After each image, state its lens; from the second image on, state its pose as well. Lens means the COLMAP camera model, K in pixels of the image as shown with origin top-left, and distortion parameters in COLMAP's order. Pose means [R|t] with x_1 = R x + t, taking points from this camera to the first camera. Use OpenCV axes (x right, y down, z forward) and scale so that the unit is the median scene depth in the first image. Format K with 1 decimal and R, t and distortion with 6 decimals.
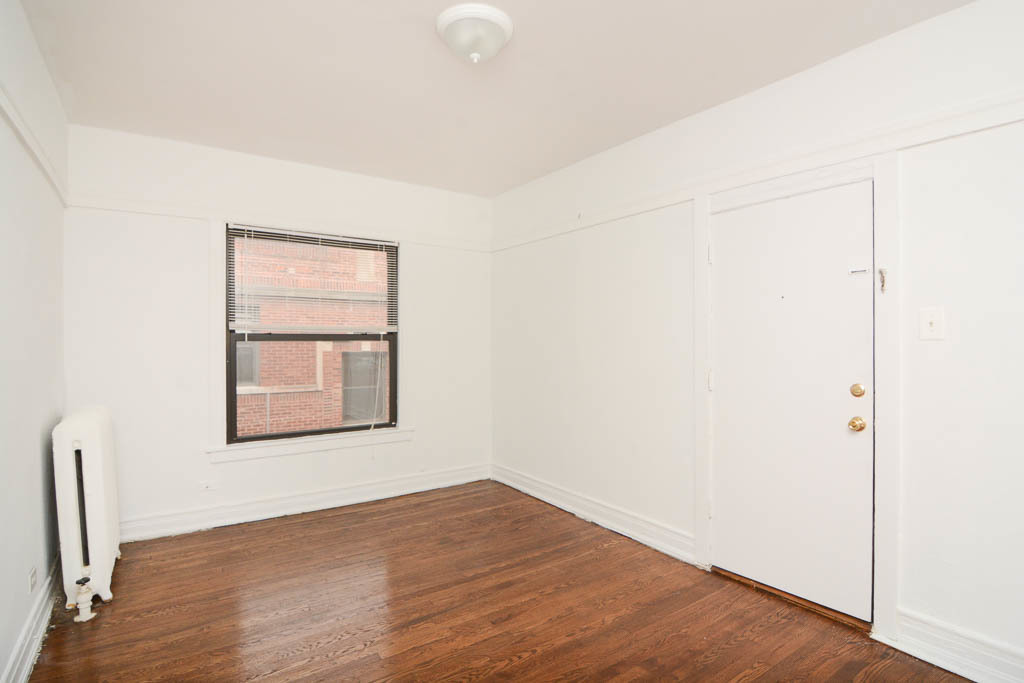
lens RADIAL K [[527.6, 0, 501.6], [0, 527.6, 347.1], [0, 0, 1]] dist [-0.005878, -0.009501]
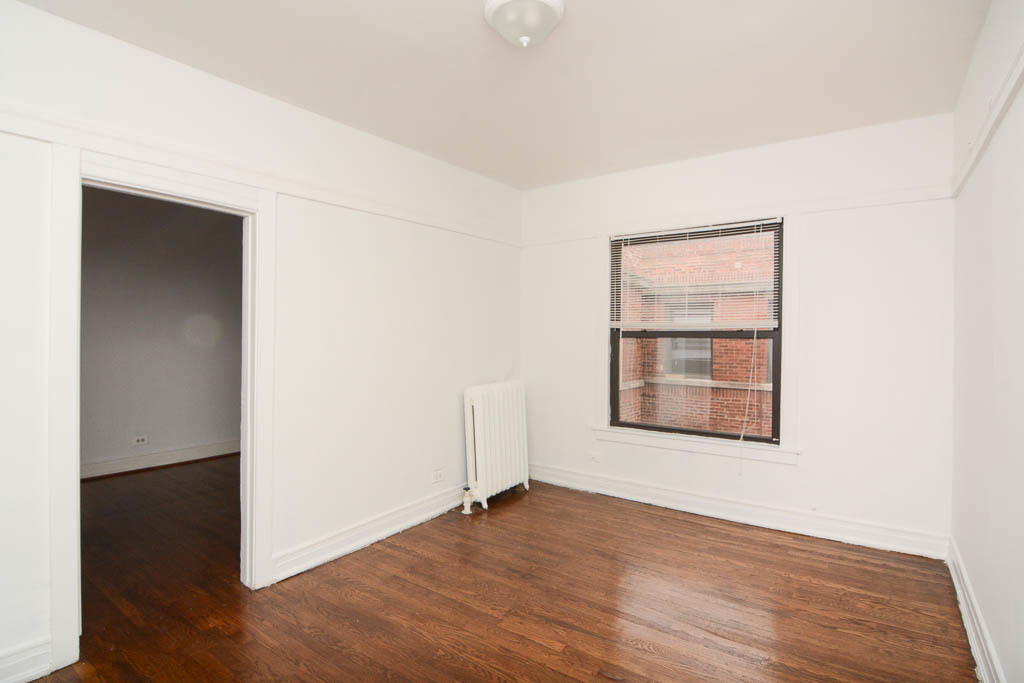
lens RADIAL K [[527.6, 0, 508.5], [0, 527.6, 339.4], [0, 0, 1]] dist [-0.005878, -0.009501]
pose [[0.326710, 0.009152, -0.945080, 0.471960], [-0.016783, 0.999852, 0.003881, -0.007472], [0.944976, 0.014594, 0.326815, 0.373381]]
